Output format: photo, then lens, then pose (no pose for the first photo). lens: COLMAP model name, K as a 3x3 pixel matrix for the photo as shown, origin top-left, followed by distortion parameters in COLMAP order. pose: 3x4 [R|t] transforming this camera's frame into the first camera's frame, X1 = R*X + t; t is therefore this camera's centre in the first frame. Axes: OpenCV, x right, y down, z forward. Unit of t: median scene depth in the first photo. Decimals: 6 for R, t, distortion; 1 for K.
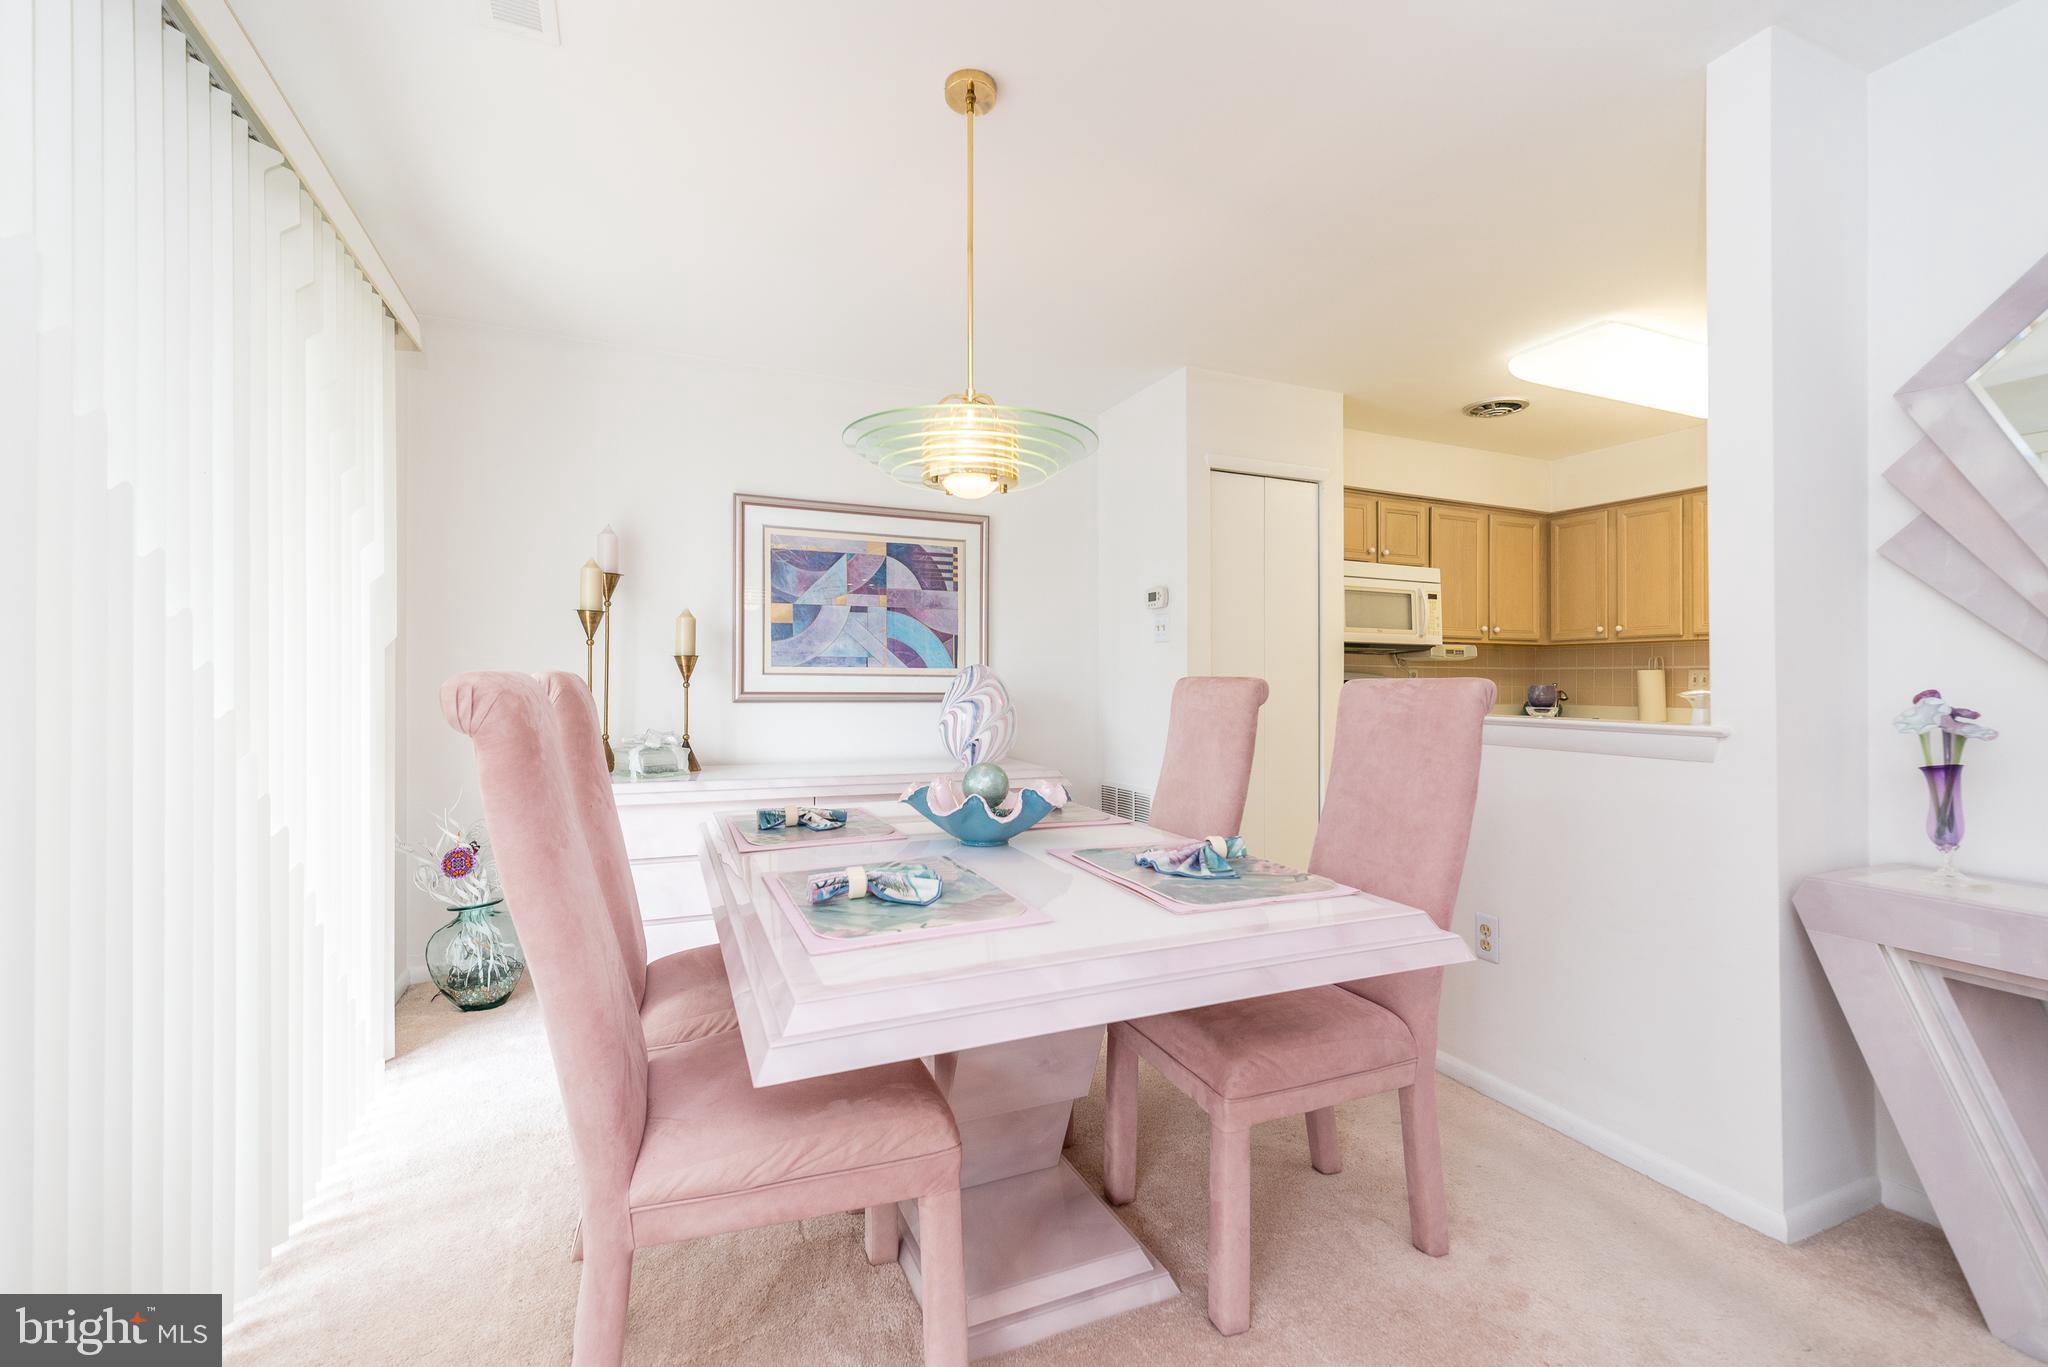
lens RADIAL K [[892.2, 0, 1028.4], [0, 892.2, 669.4], [0, 0, 1]] dist [0.005094, 0.001387]
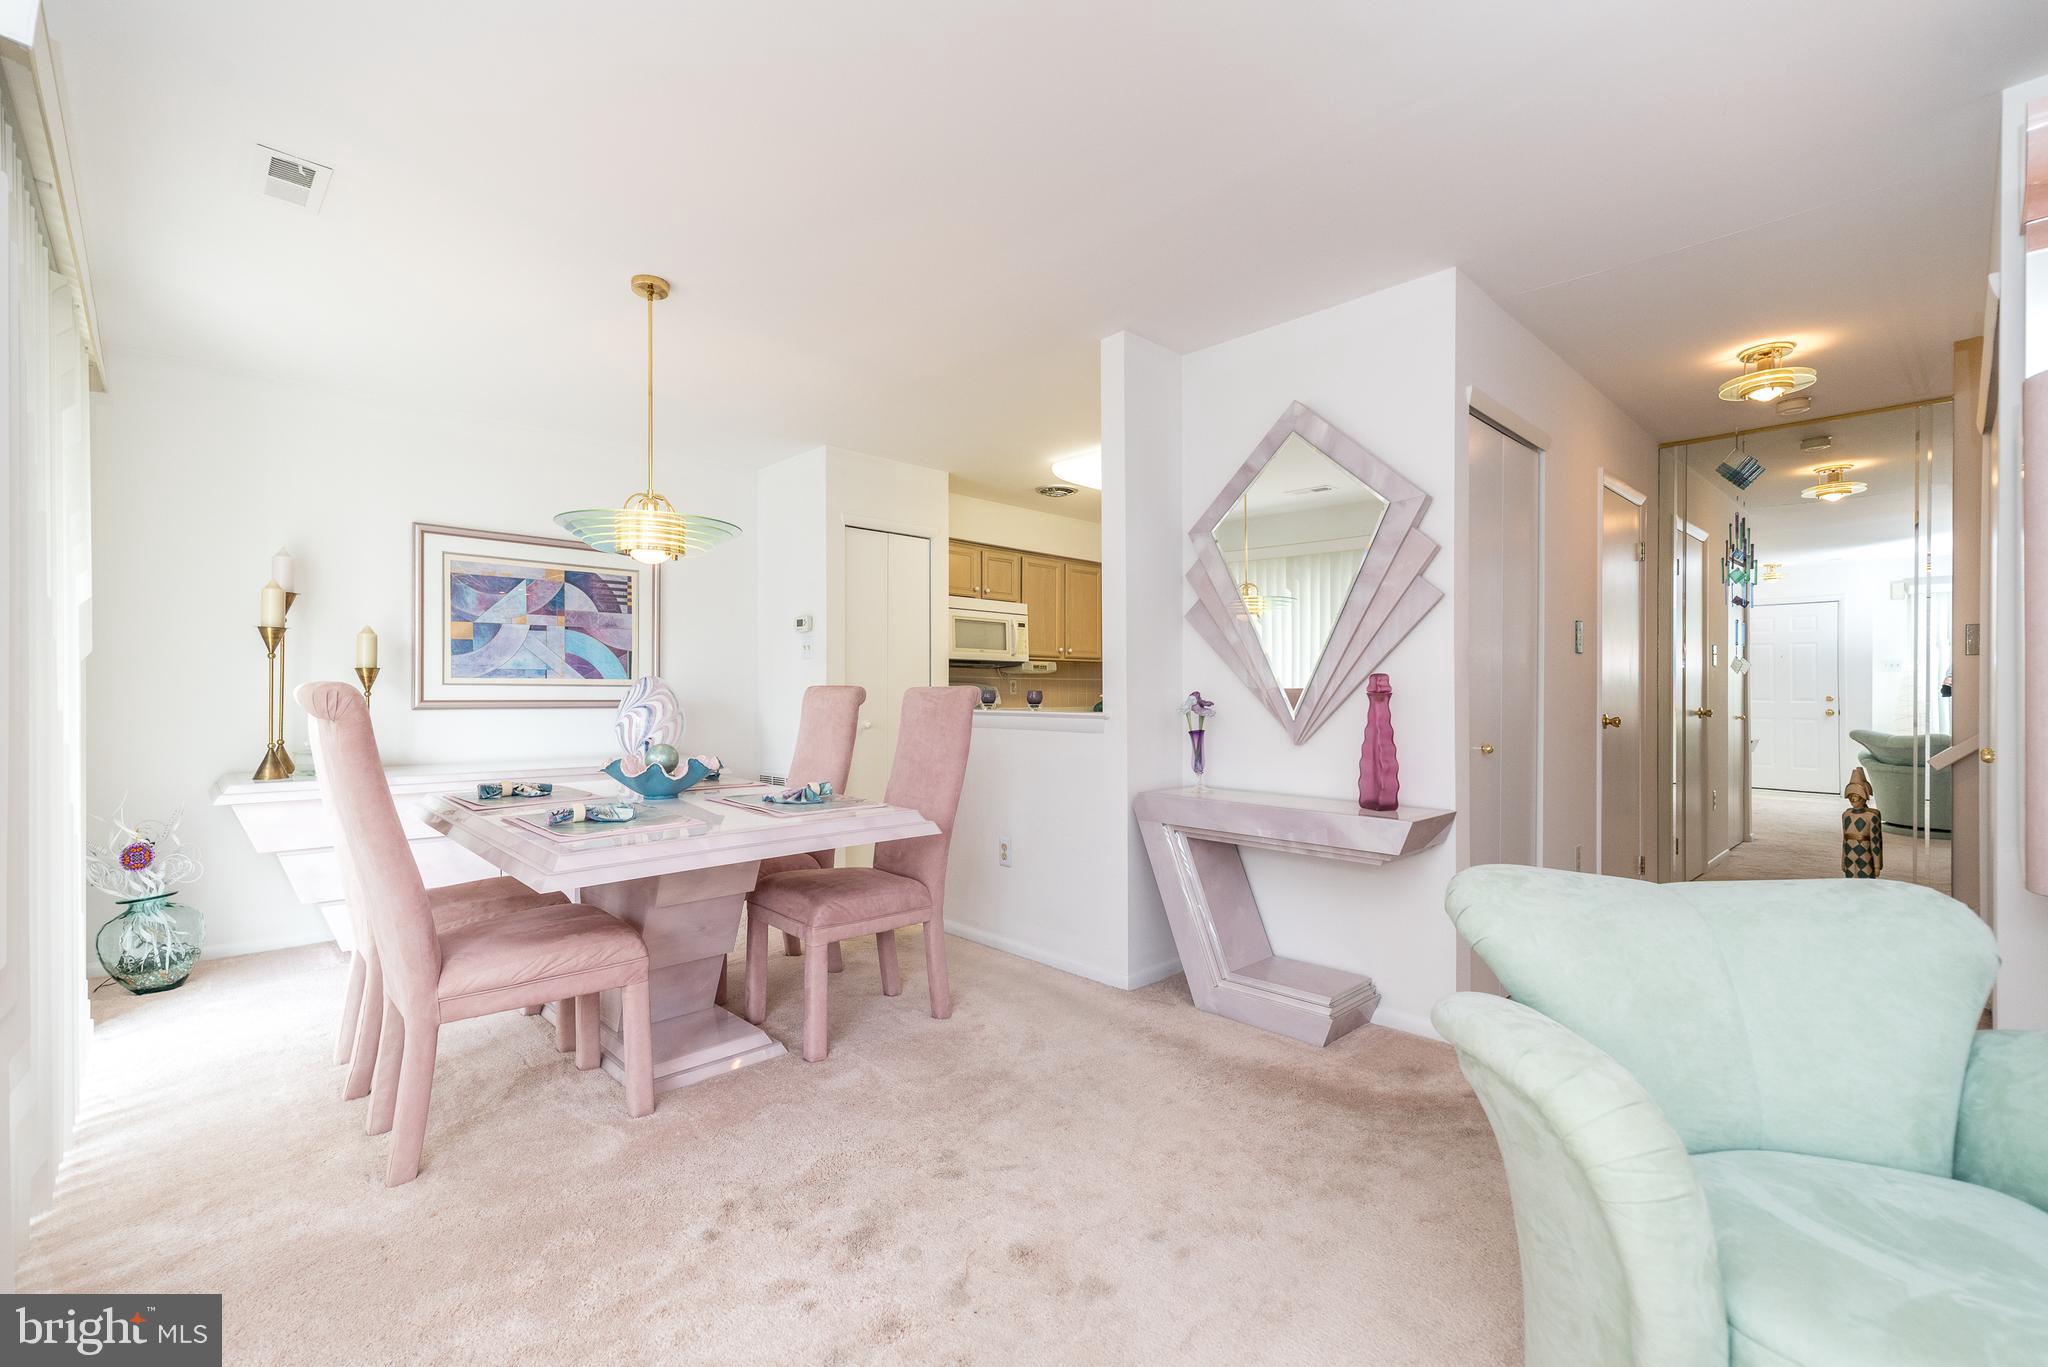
lens RADIAL K [[892.2, 0, 1025.2], [0, 892.2, 679.8], [0, 0, 1]] dist [0.005094, 0.001387]
pose [[0.939705, 0.000204, 0.341985, 0.006068], [-0.000329, 1.000000, 0.000308, -0.001101], [-0.341985, -0.000402, 0.939705, -0.307069]]
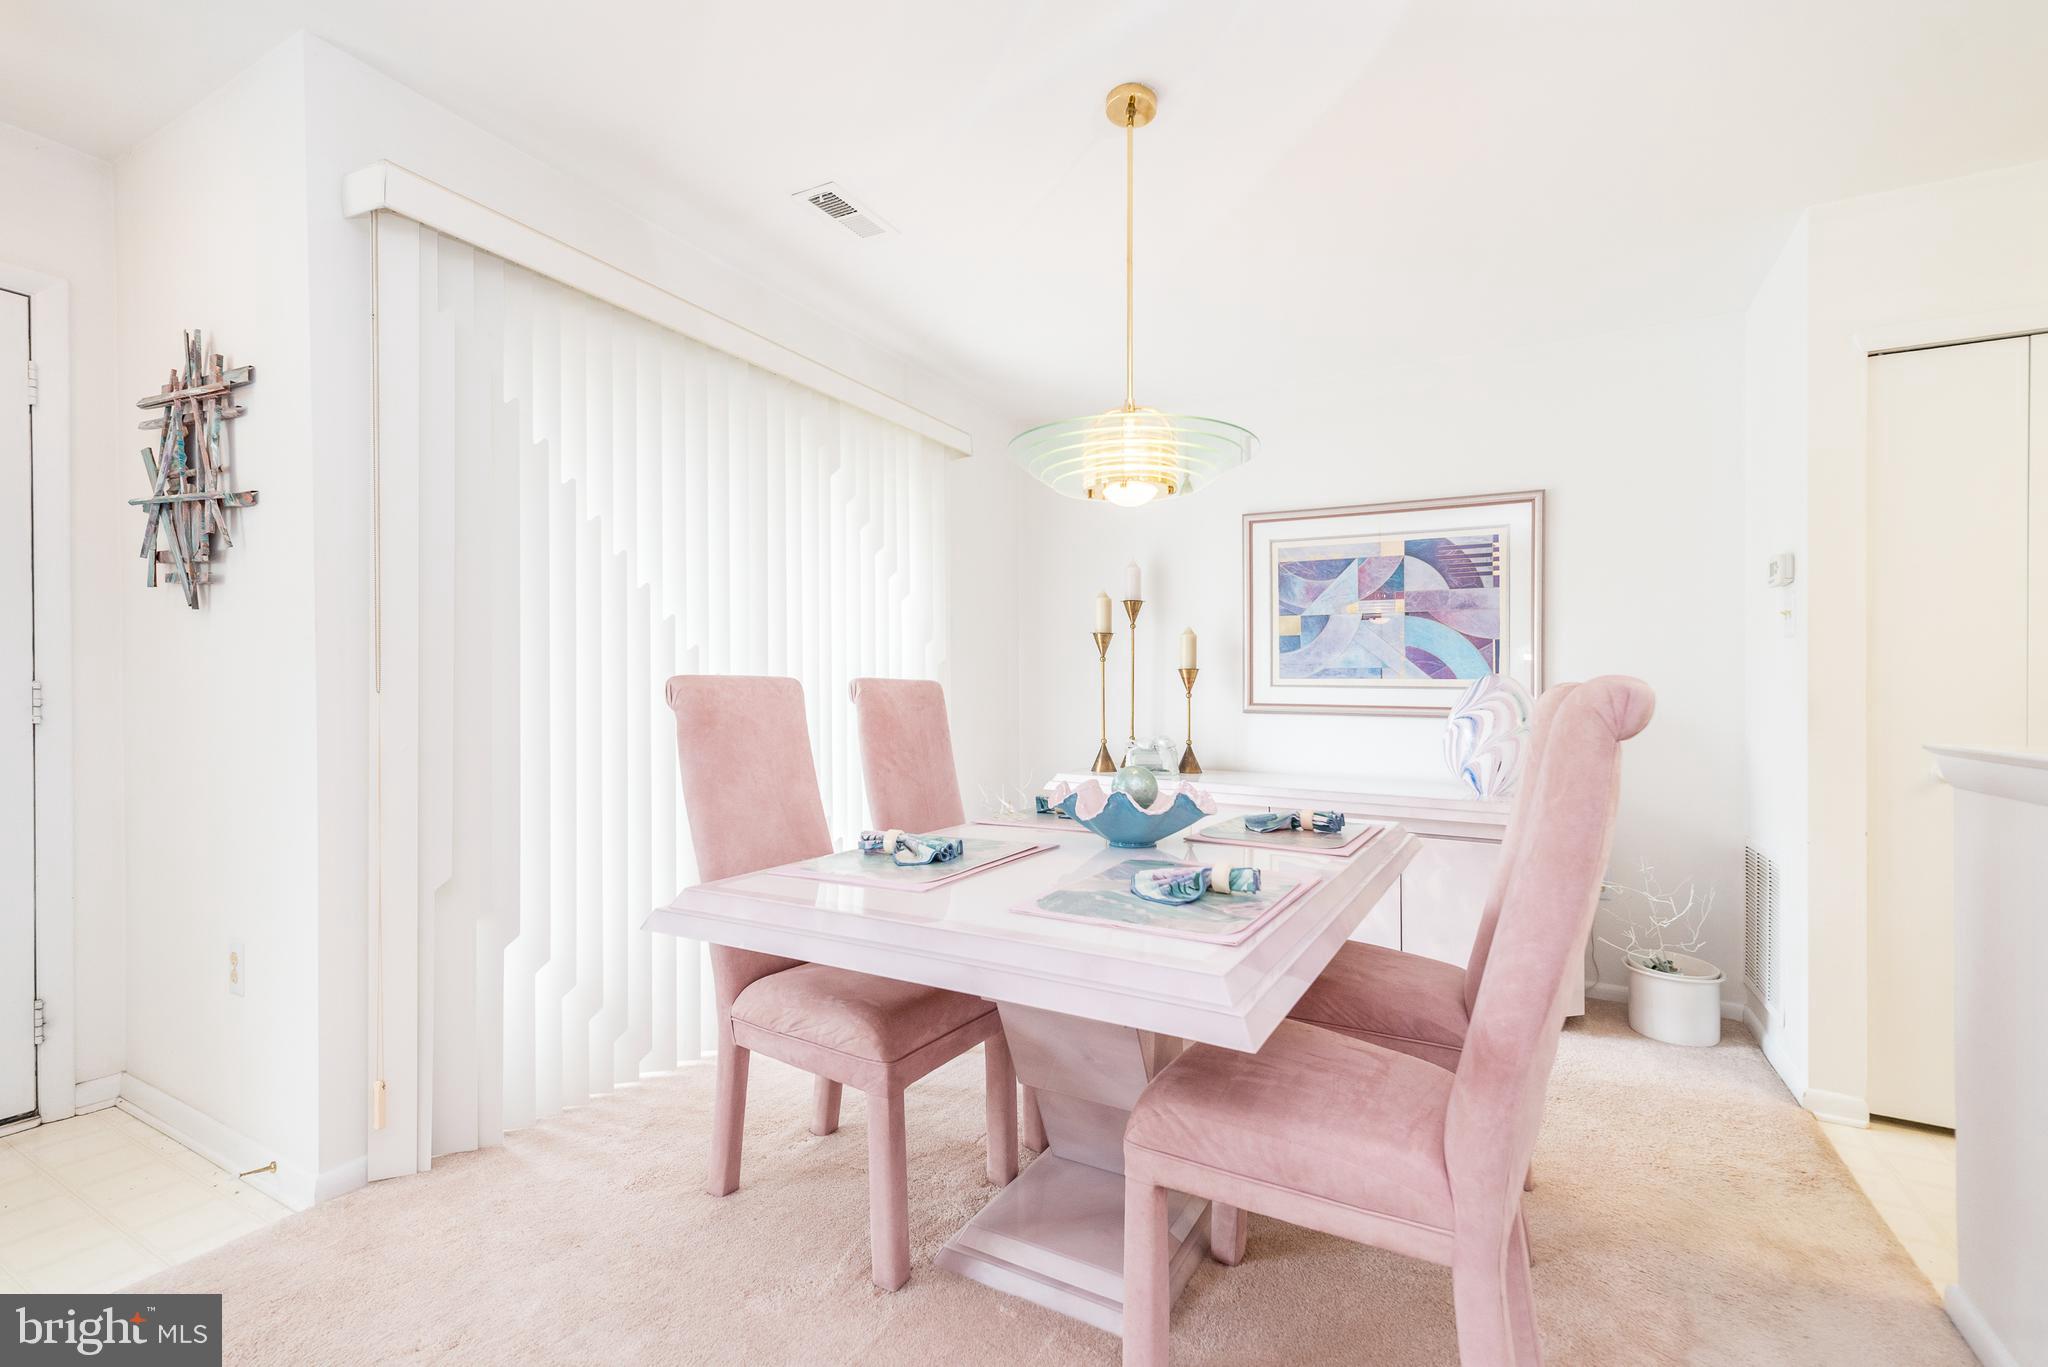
lens RADIAL K [[892.2, 0, 1005.1], [0, 892.2, 689.8], [0, 0, 1]] dist [0.005094, 0.001387]
pose [[0.595387, 0.000217, -0.803439, 0.346137], [-0.000597, 1.000000, -0.000172, 0.010091], [0.803439, 0.000582, 0.595387, 0.141836]]
